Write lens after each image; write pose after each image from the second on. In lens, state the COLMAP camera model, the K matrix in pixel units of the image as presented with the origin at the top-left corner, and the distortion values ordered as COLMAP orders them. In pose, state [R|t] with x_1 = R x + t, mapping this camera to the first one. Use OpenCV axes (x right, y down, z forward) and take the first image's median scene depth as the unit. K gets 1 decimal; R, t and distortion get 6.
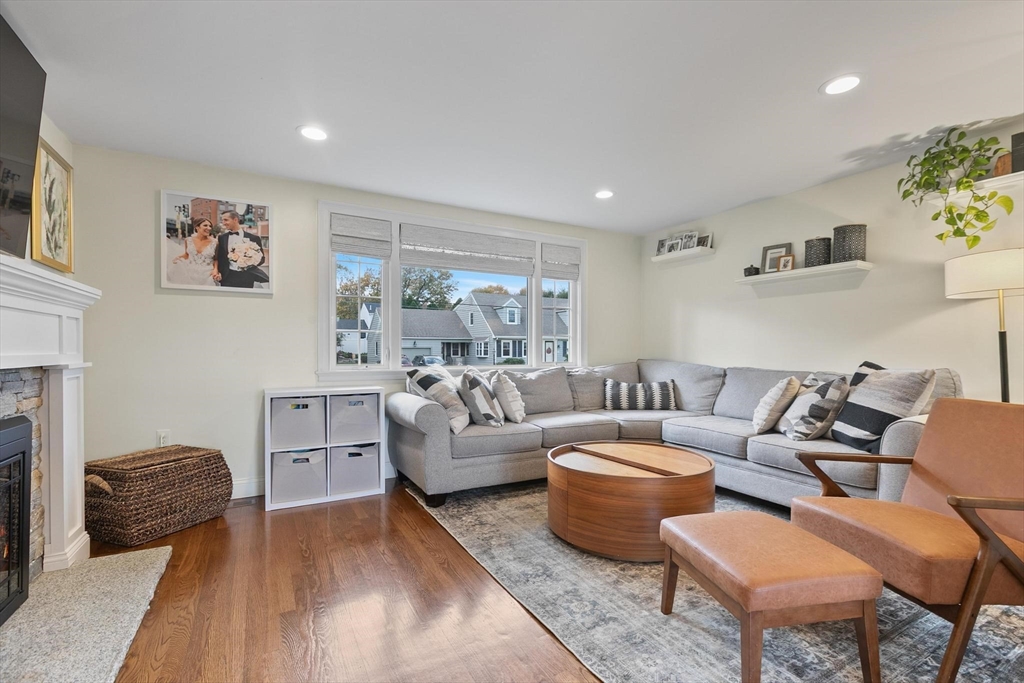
lens RADIAL K [[457.6, 0, 507.4], [0, 457.6, 348.6], [0, 0, 1]] dist [0.004668, -0.001944]
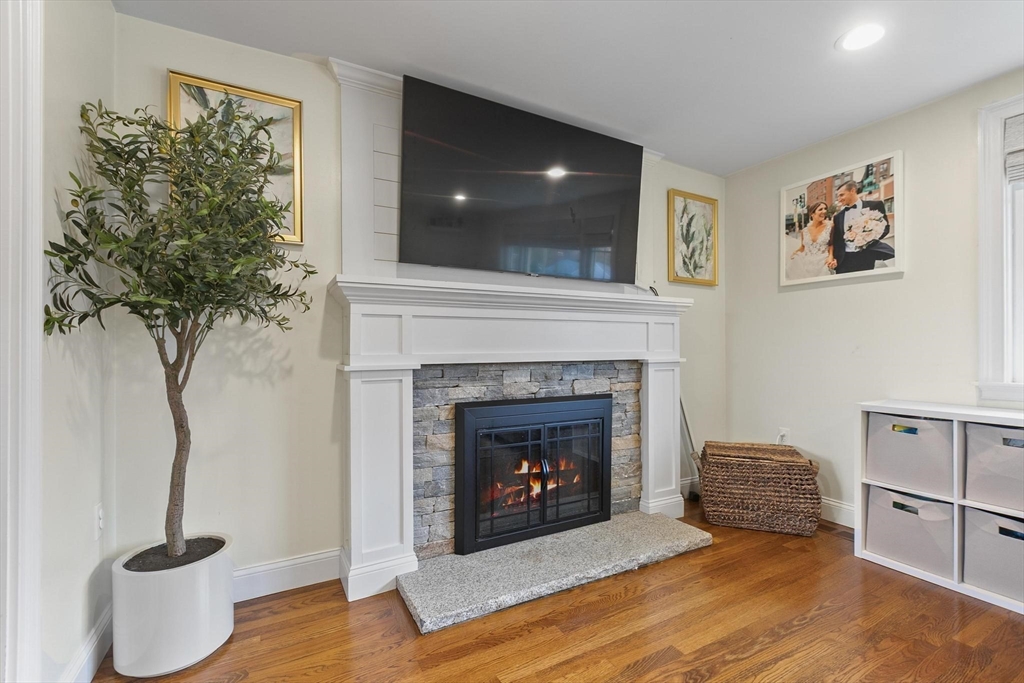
lens RADIAL K [[457.6, 0, 531.5], [0, 457.6, 344.9], [0, 0, 1]] dist [0.004668, -0.001944]
pose [[0.021230, -0.006670, -0.999752, 0.229236], [0.005522, 0.999963, -0.006555, -0.000354], [0.999759, -0.005381, 0.021266, 0.417733]]
